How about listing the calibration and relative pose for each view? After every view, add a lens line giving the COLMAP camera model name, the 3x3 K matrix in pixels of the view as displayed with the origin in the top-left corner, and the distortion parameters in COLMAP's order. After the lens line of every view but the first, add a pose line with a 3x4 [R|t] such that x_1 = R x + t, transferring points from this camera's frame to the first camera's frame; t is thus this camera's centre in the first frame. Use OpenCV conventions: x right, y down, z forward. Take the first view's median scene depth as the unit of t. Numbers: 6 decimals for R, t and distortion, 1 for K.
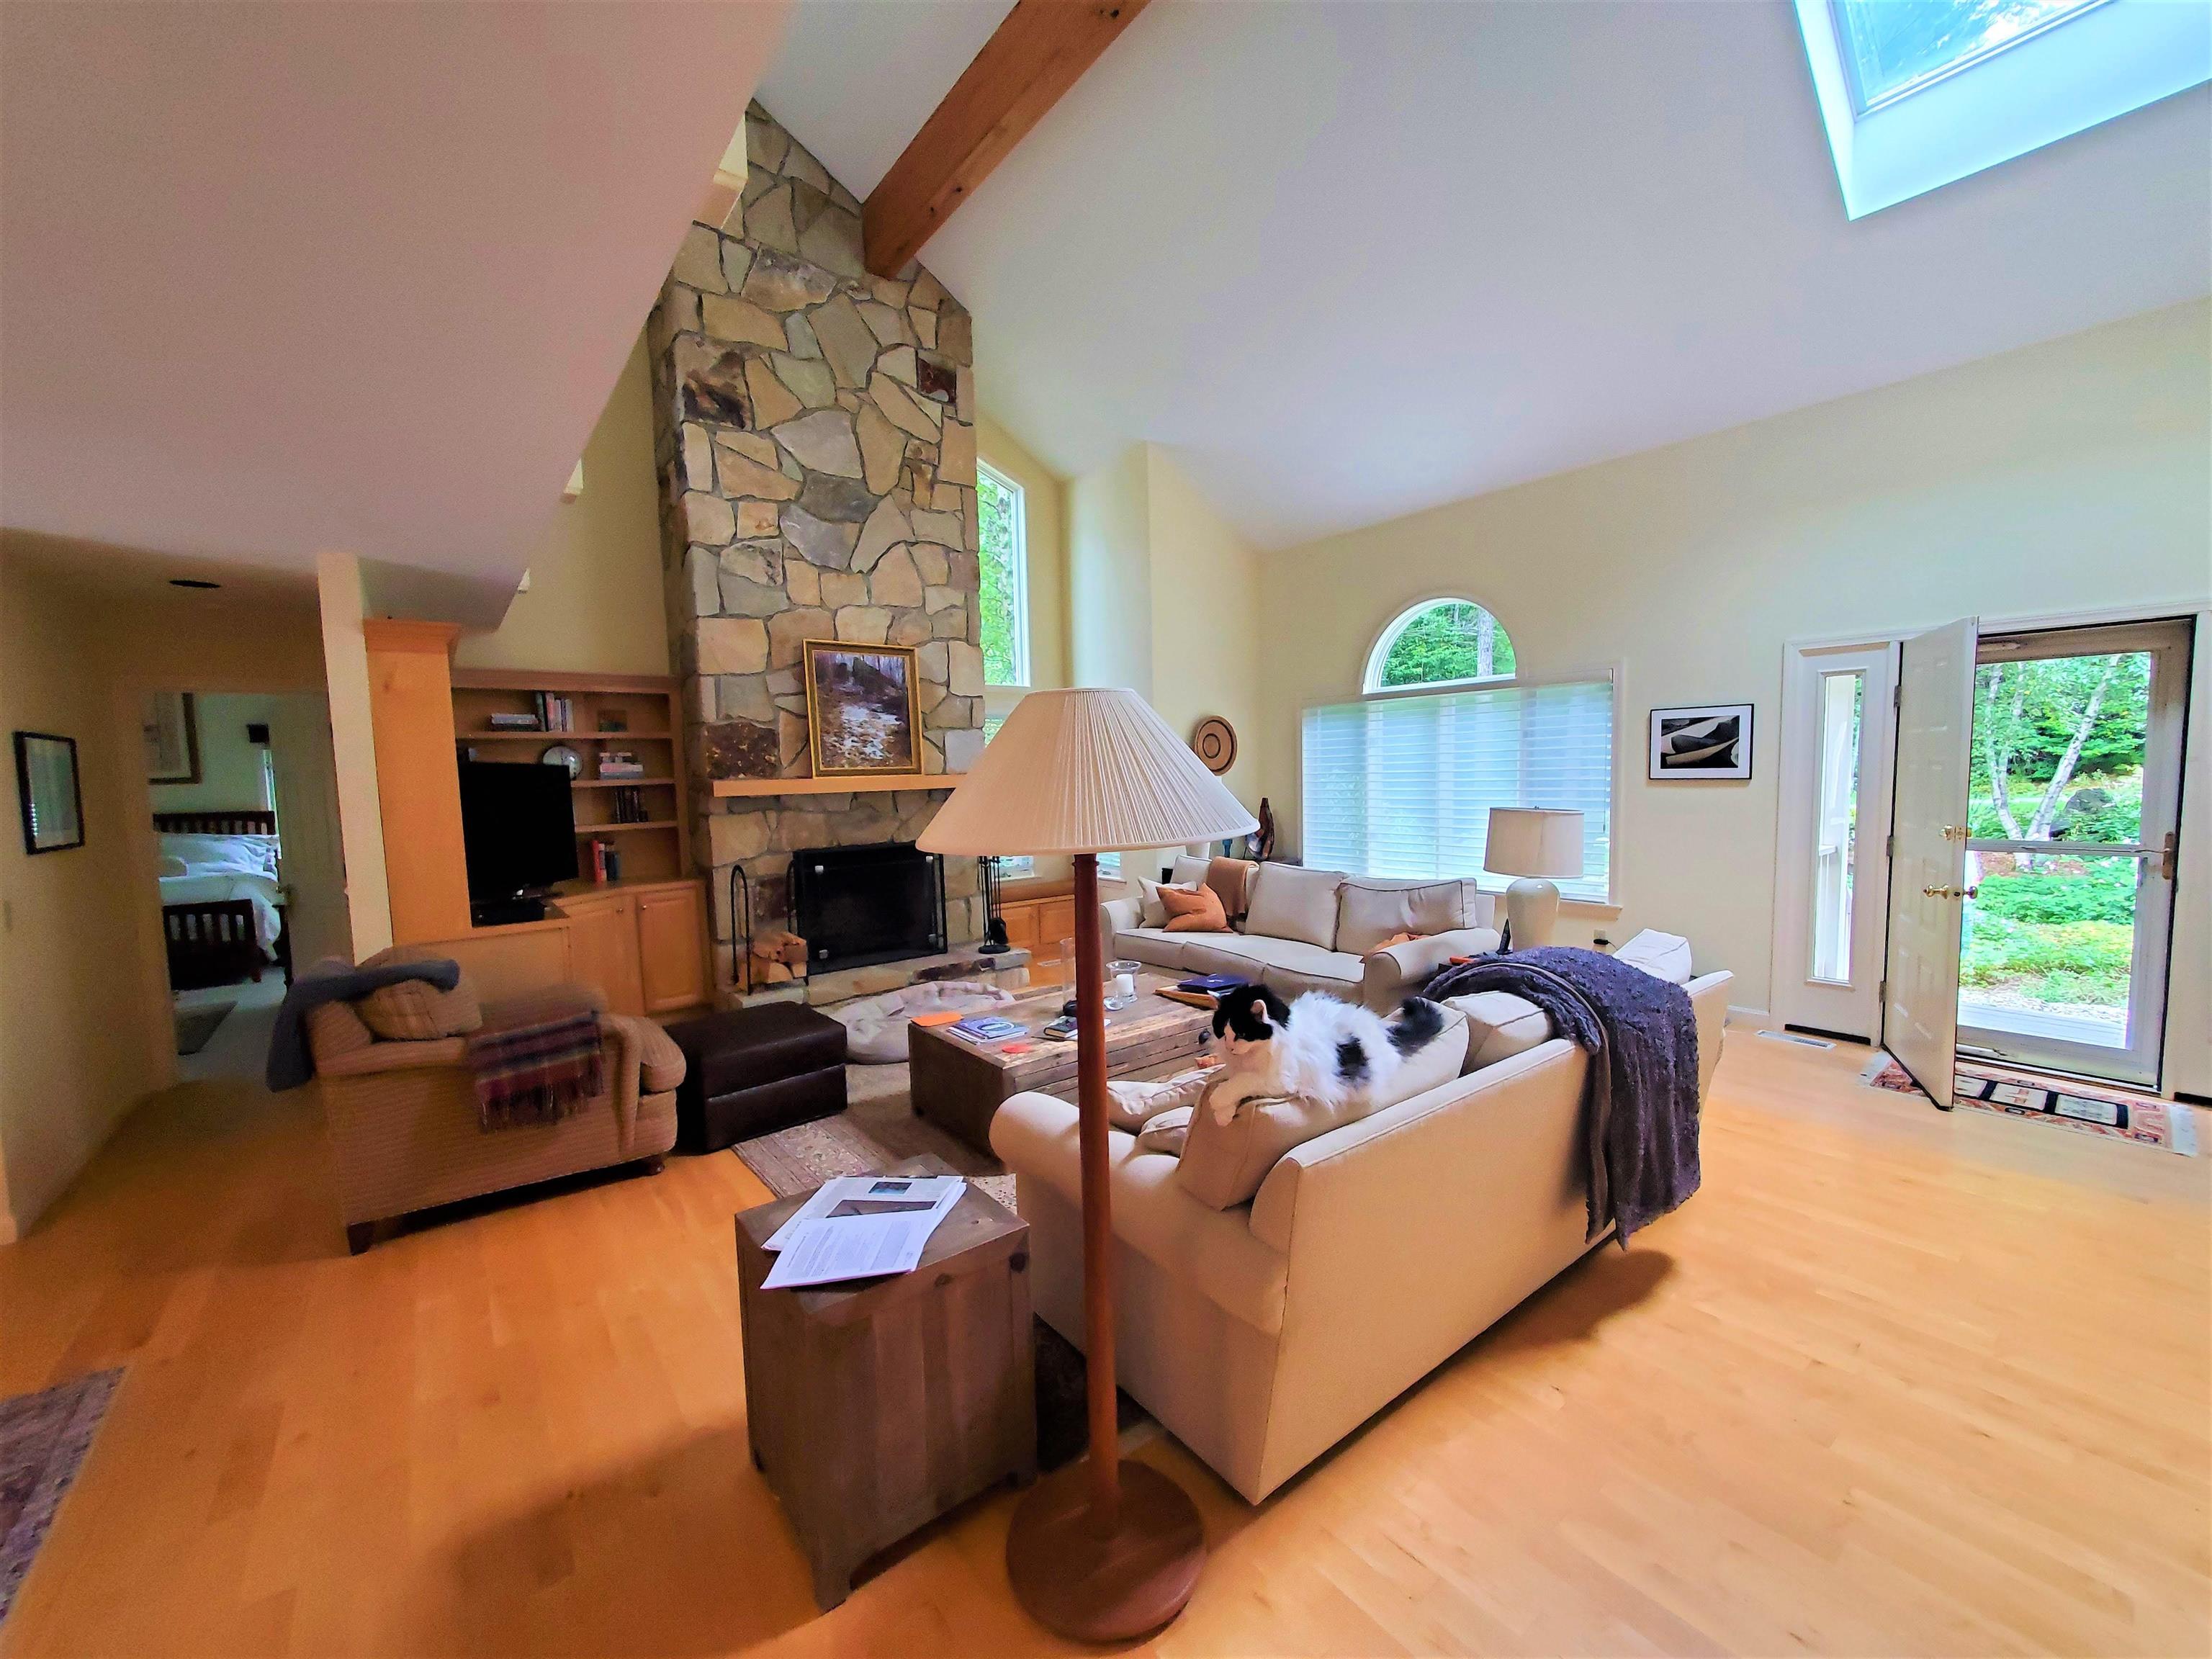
lens RADIAL K [[874.1, 0, 1113.0], [0, 874.1, 841.4], [0, 0, 1]] dist [0.011329, -0.003260]
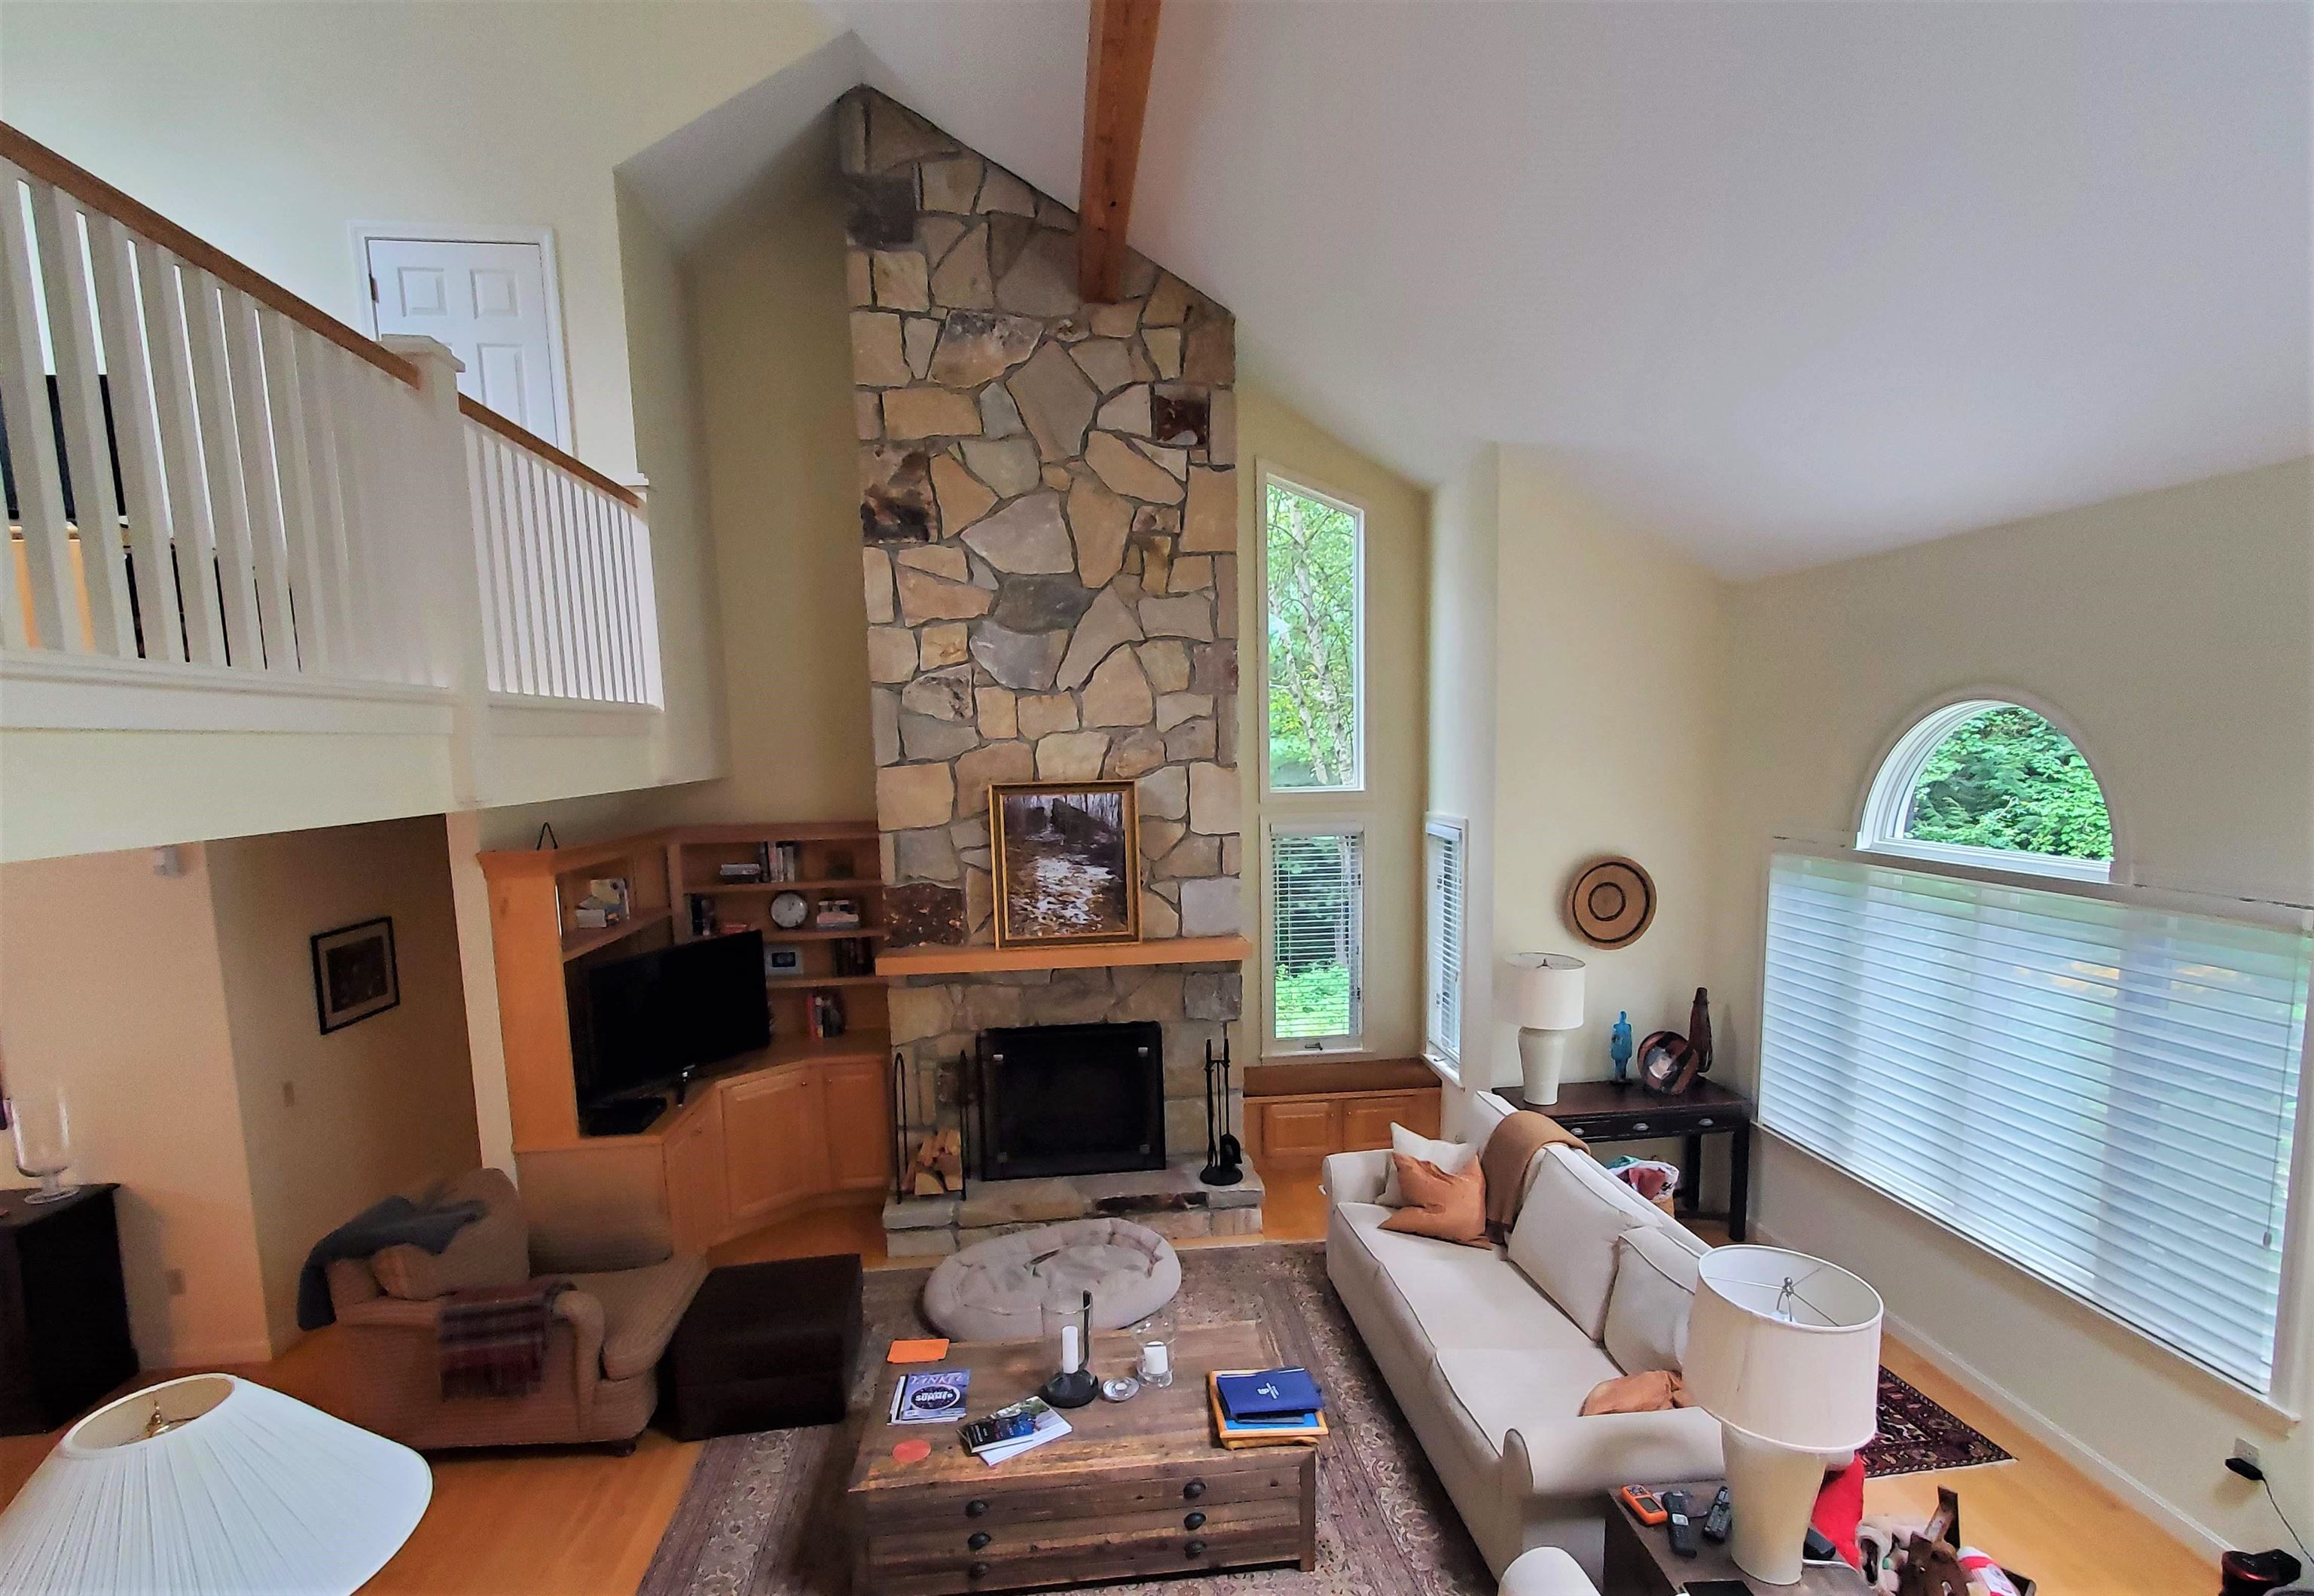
lens RADIAL K [[1139.1, 0, 1169.4], [0, 1139.1, 888.7], [0, 0, 1]] dist [0.020085, -0.001016]
pose [[0.847404, 0.073775, -0.525798, 0.370692], [-0.041595, 0.996480, 0.072780, -0.219964], [0.529317, -0.039803, 0.847490, 0.171495]]
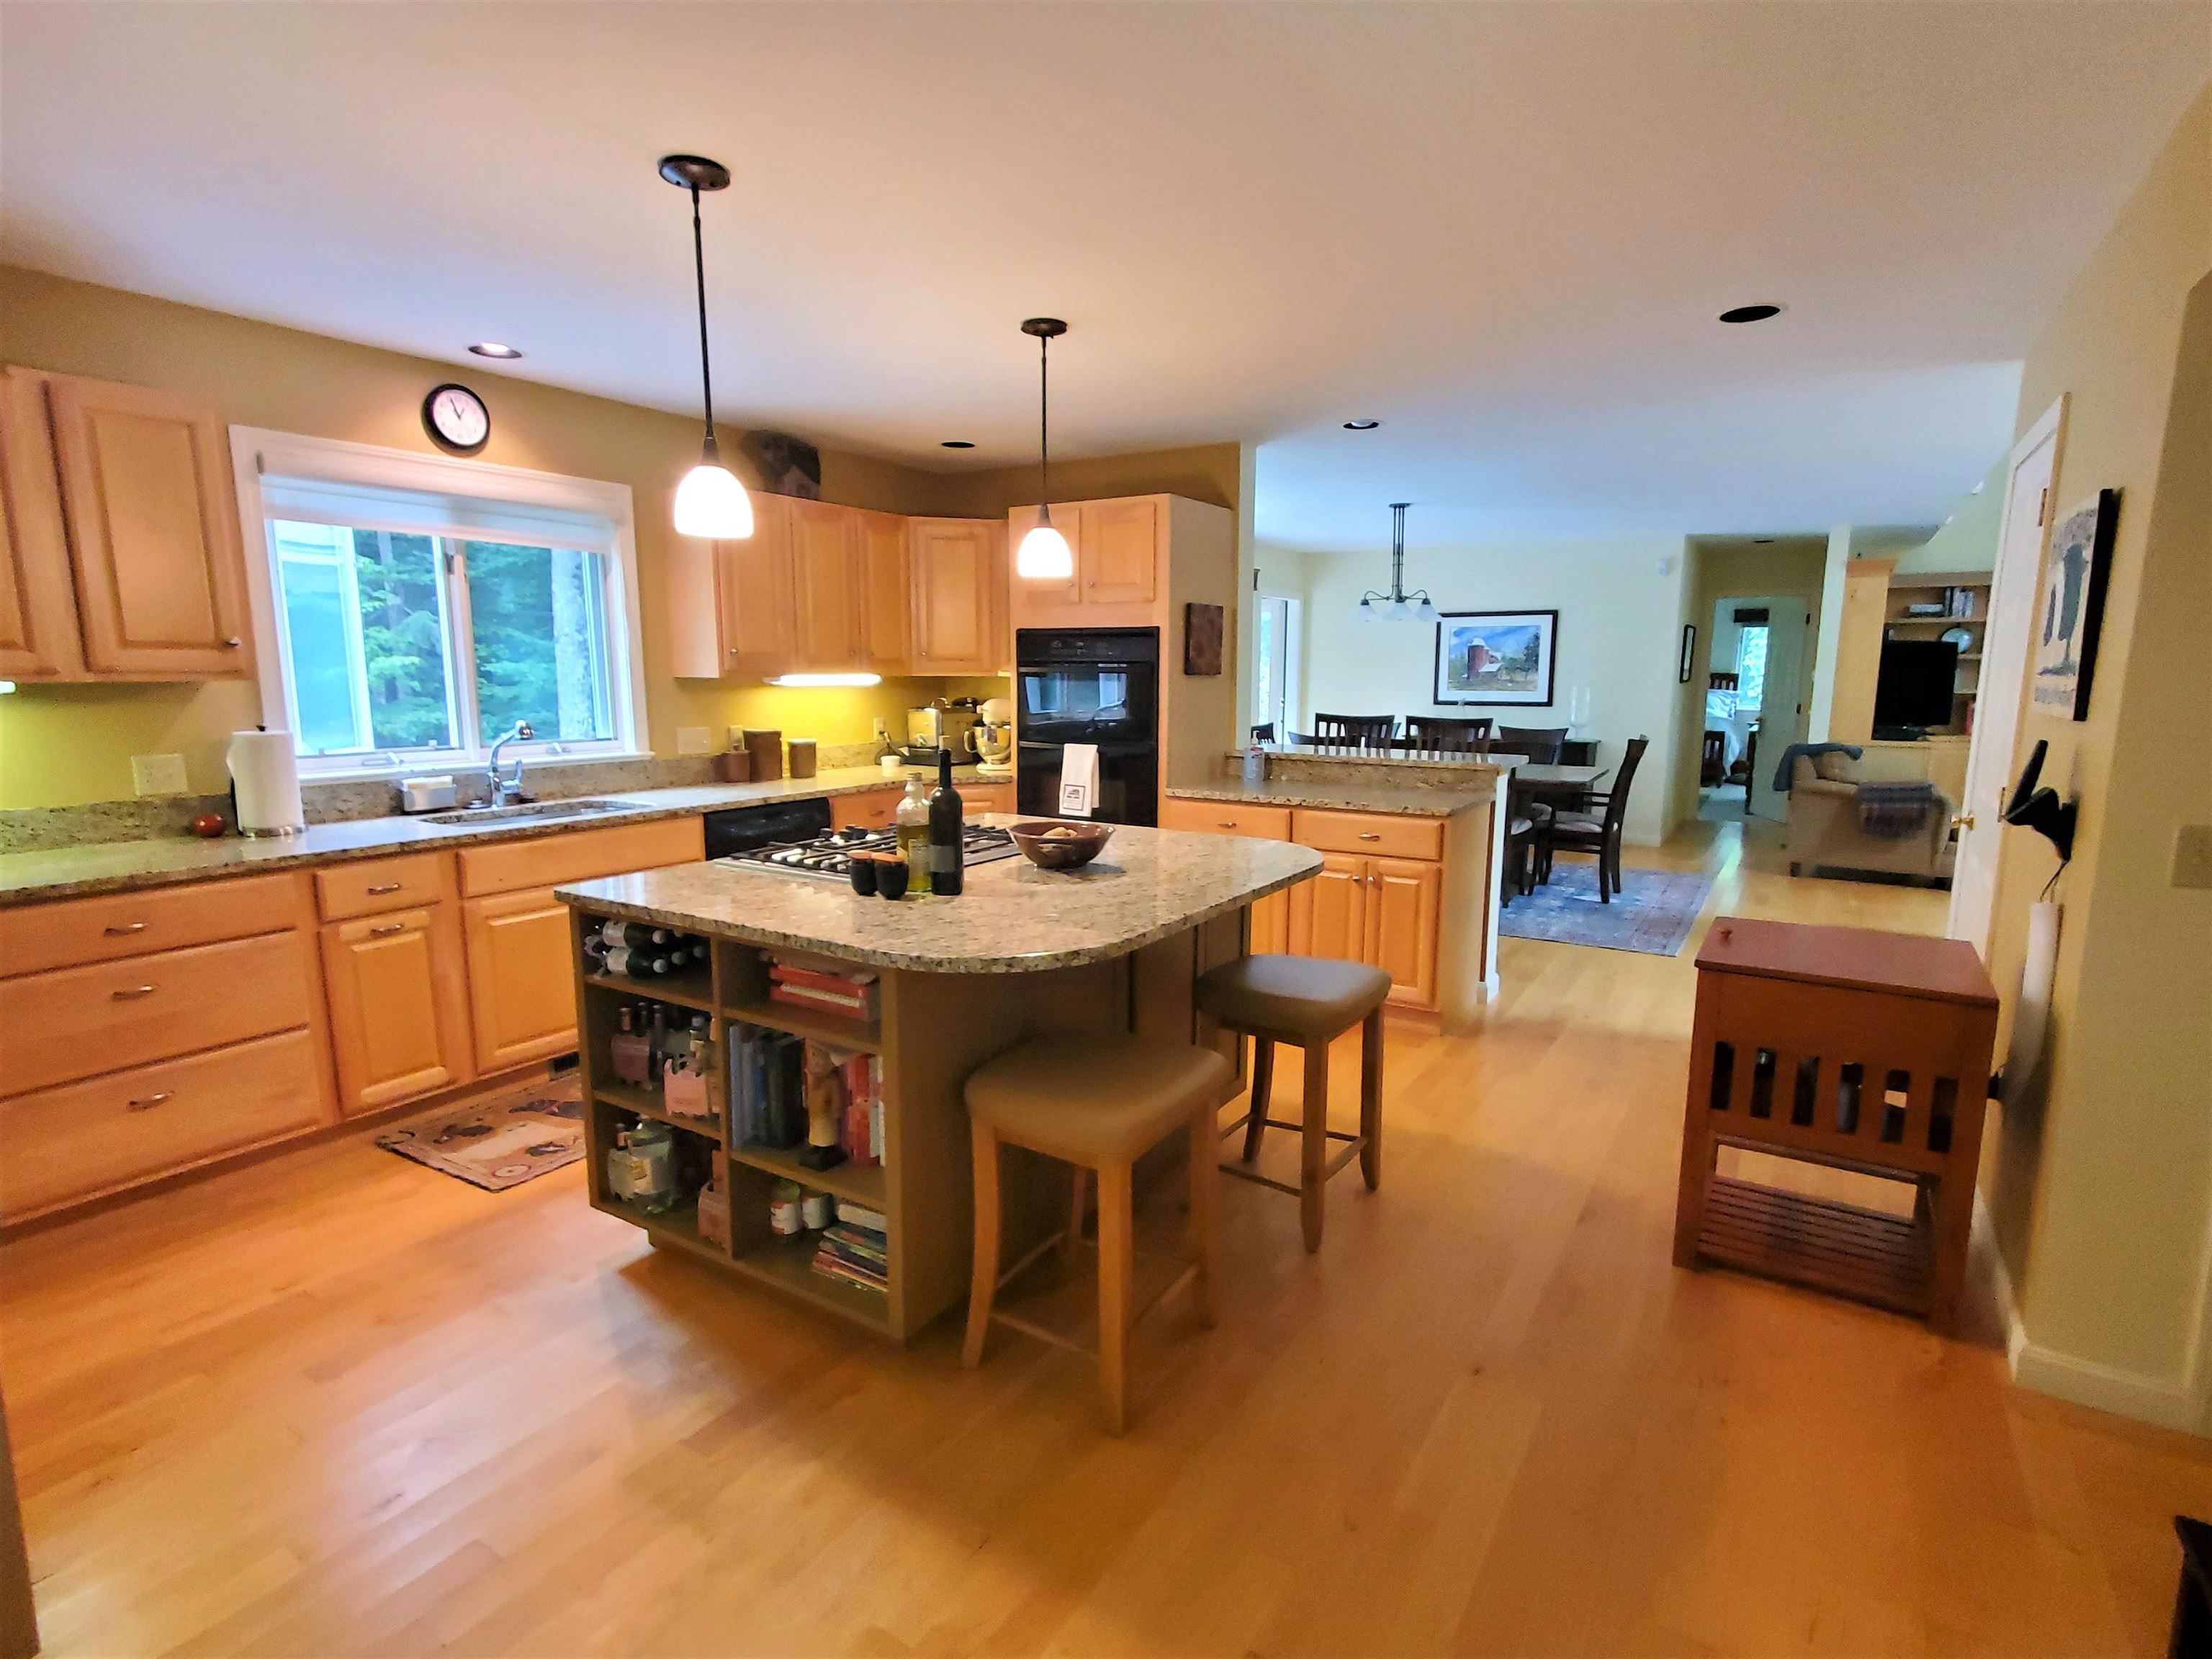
lens RADIAL K [[1097.3, 0, 1118.8], [0, 1097.3, 846.6], [0, 0, 1]] dist [0.001131, 0.005973]
pose [[0.334587, 0.181160, -0.924788, 0.544087], [-0.085865, 0.983127, 0.161522, 0.057155], [0.938445, 0.025364, 0.344497, -0.755150]]
